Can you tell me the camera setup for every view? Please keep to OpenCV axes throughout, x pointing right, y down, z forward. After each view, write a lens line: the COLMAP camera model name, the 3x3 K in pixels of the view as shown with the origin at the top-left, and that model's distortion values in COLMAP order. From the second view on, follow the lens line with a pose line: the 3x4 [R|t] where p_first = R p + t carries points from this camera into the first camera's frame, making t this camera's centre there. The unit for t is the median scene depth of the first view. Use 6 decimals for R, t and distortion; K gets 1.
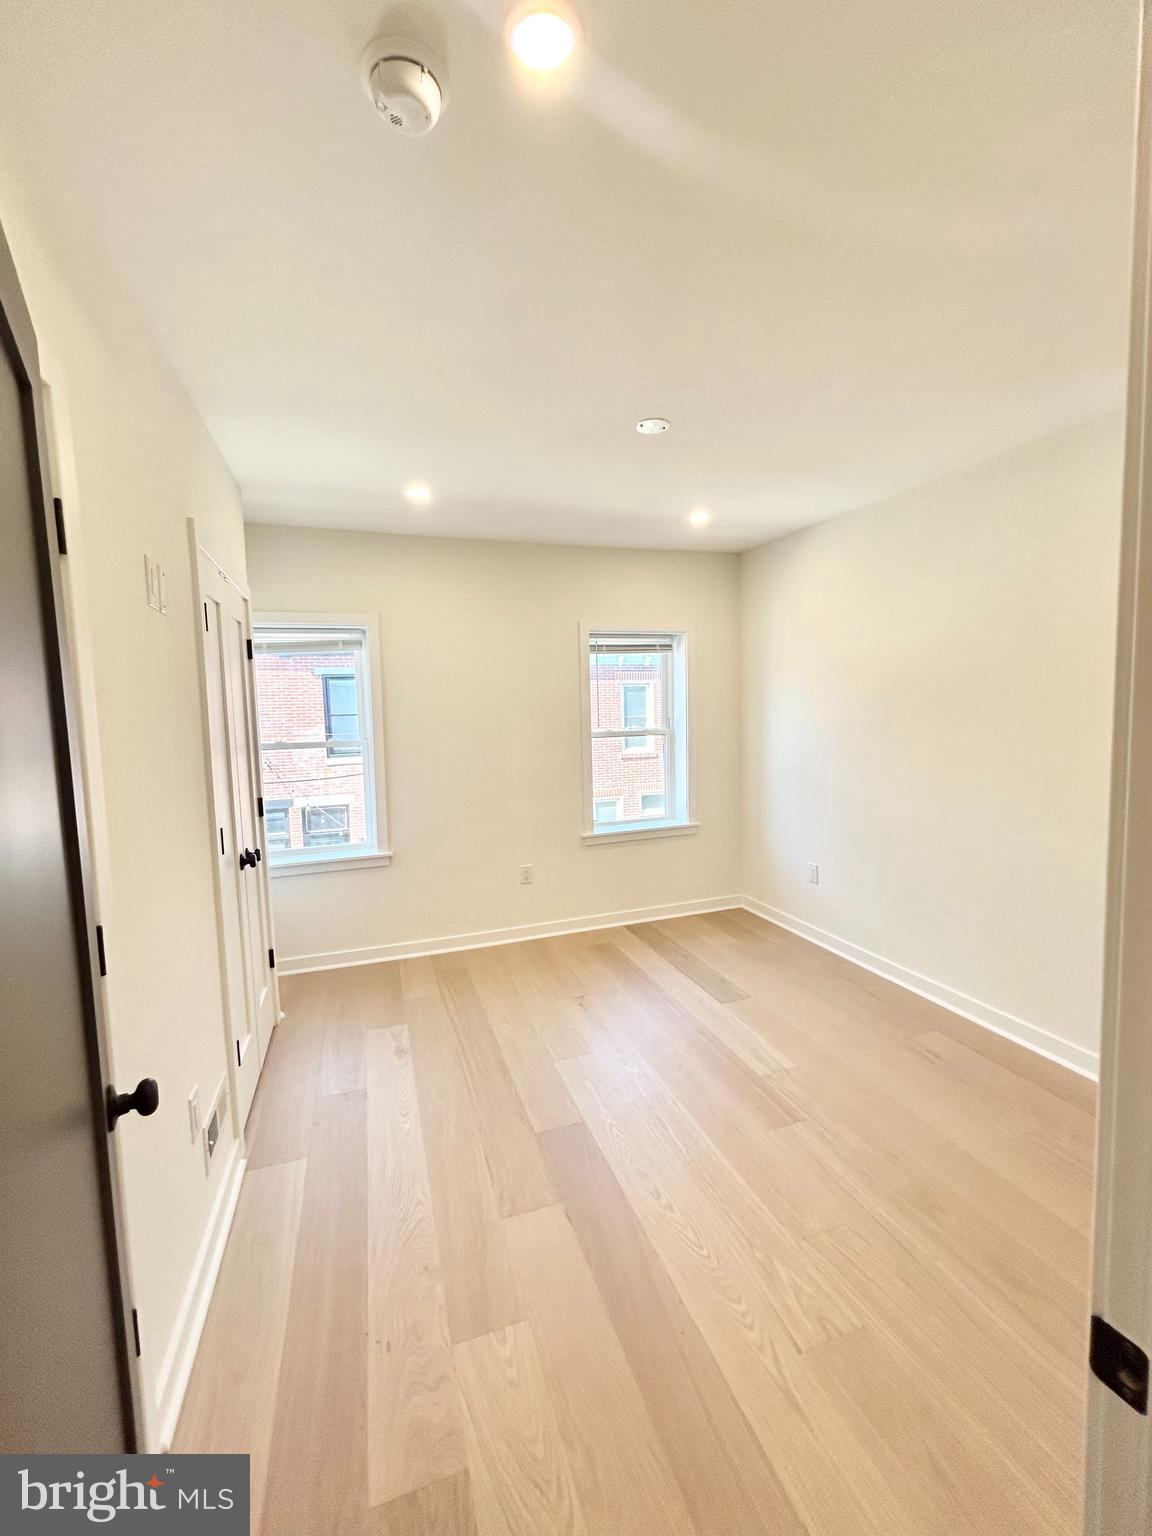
lens RADIAL K [[617.8, 0, 576.0], [0, 617.8, 768.0], [0, 0, 1]] dist [-0.000314, -0.000079]
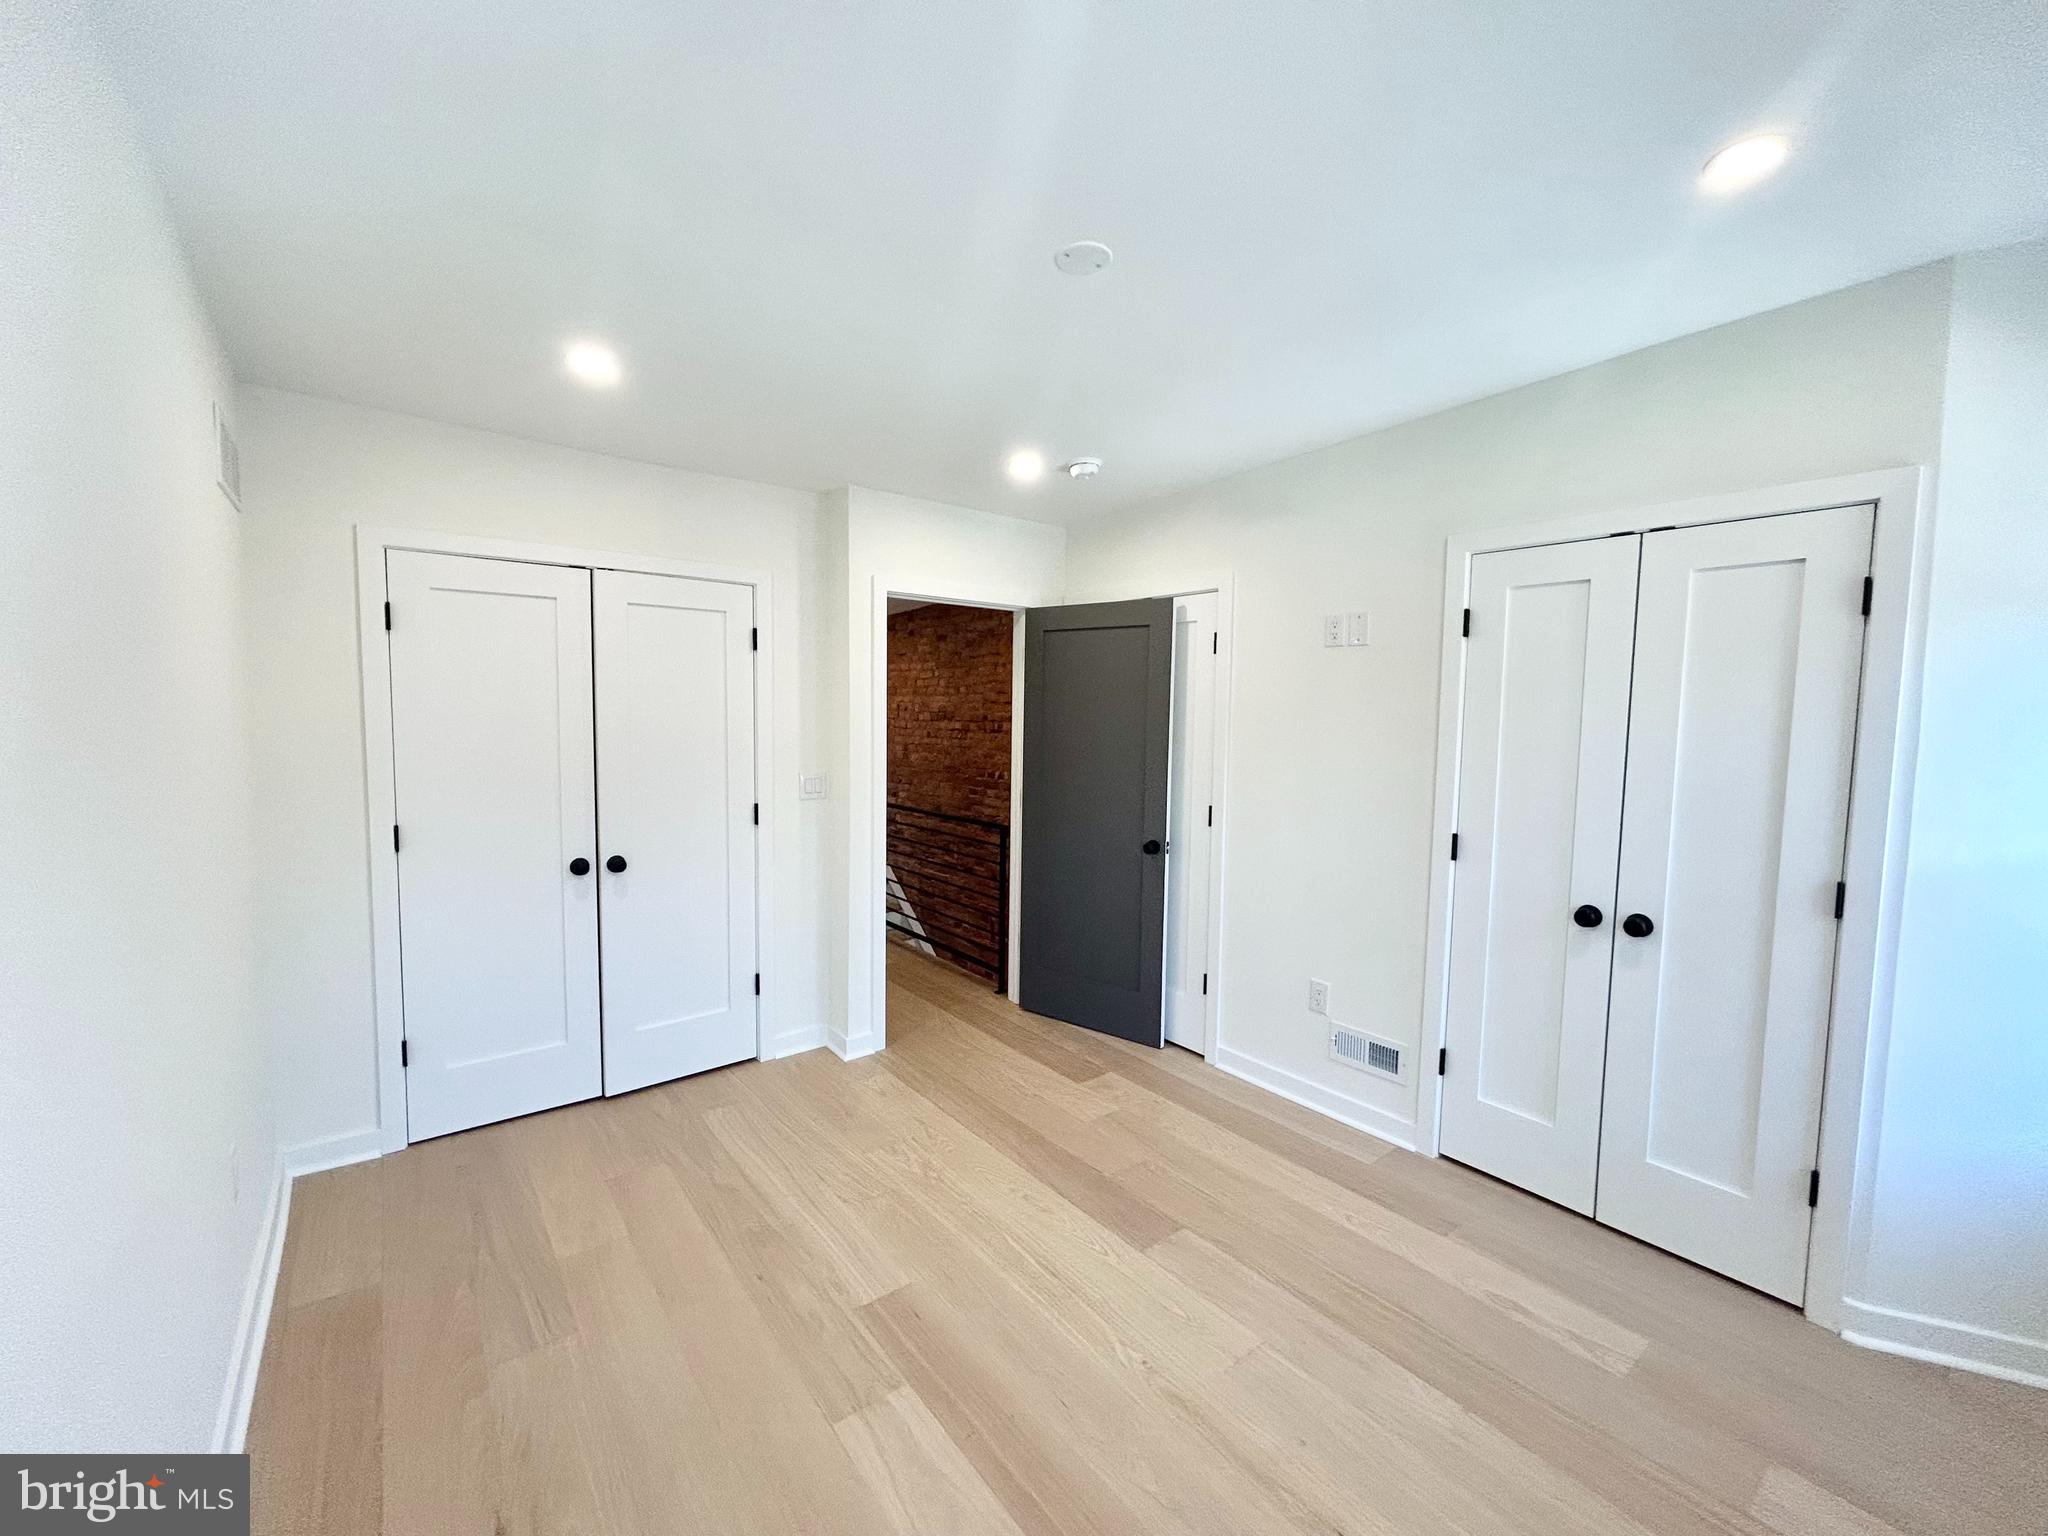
lens RADIAL K [[823.7, 0, 1024.0], [0, 823.7, 768.0], [0, 0, 1]] dist [-0.000314, -0.000079]
pose [[-0.944160, 0.037401, -0.327357, 0.579897], [-0.014956, 0.987648, 0.155976, -0.230422], [0.329147, 0.152163, -0.931938, 2.257815]]
